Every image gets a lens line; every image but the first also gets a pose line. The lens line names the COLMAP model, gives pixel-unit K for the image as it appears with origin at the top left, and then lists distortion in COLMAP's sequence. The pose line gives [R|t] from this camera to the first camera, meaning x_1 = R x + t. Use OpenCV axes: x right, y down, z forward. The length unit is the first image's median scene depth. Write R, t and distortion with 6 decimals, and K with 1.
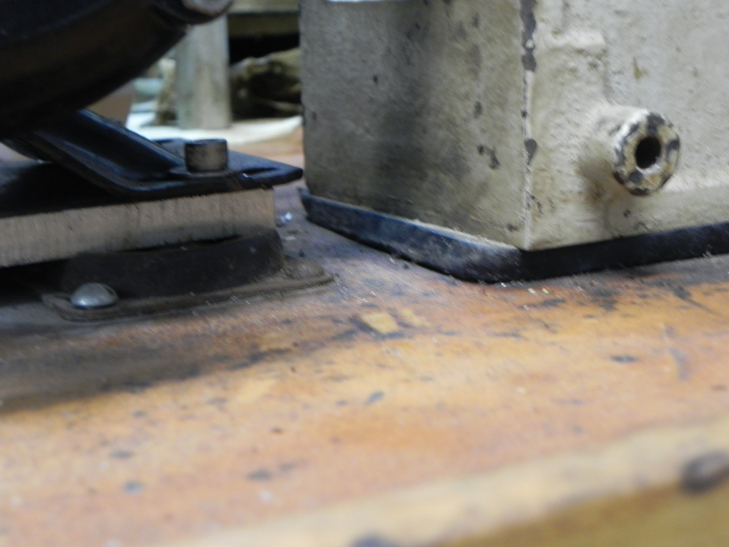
lens RADIAL K [[1216.8, 0, 361.6], [0, 1216.8, 274.0], [0, 0, 1]] dist [-0.094262, 0.000000]
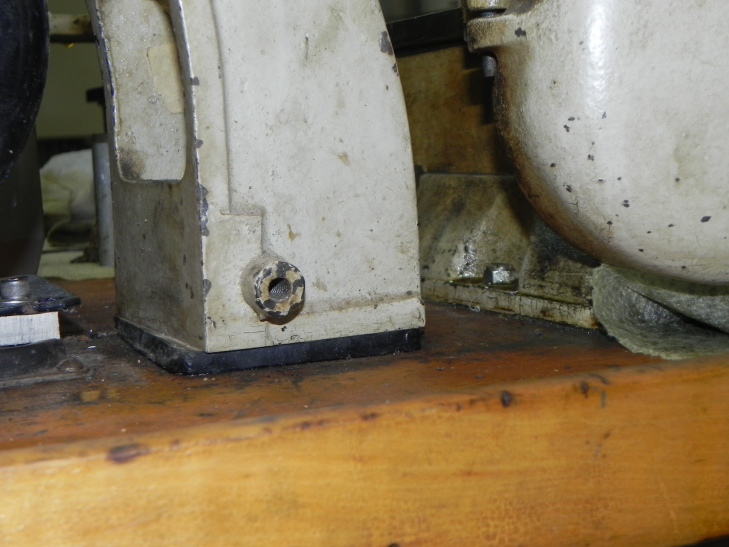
lens RADIAL K [[1216.8, 0, 366.1], [0, 1216.8, 271.9], [0, 0, 1]] dist [-0.094262, 0.000000]
pose [[0.999495, 0.000988, -0.031767, 0.393842], [-0.004329, 0.994433, -0.105285, 0.040386], [0.031487, 0.105369, 0.993935, -0.526984]]
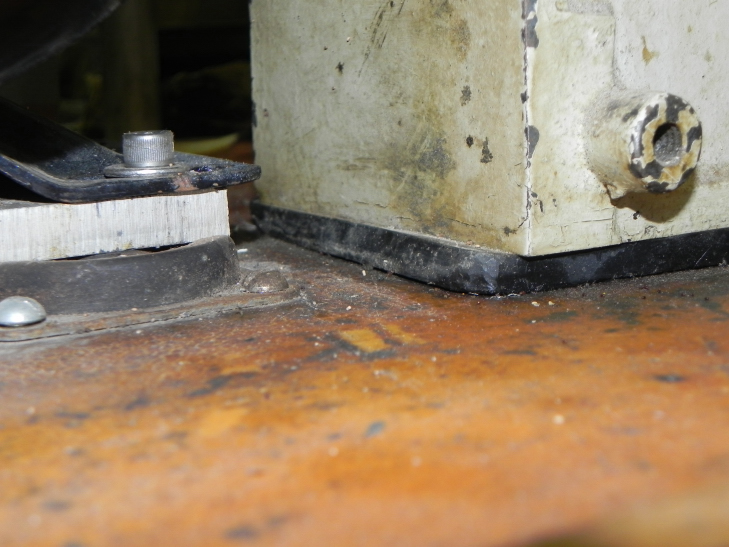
lens RADIAL K [[1216.8, 0, 343.1], [0, 1216.8, 272.4], [0, 0, 1]] dist [-0.094262, 0.000000]
pose [[0.998776, -0.004960, 0.049214, -0.037165], [0.006461, 0.999517, -0.030385, 0.017503], [-0.049039, 0.030666, 0.998326, 0.153654]]
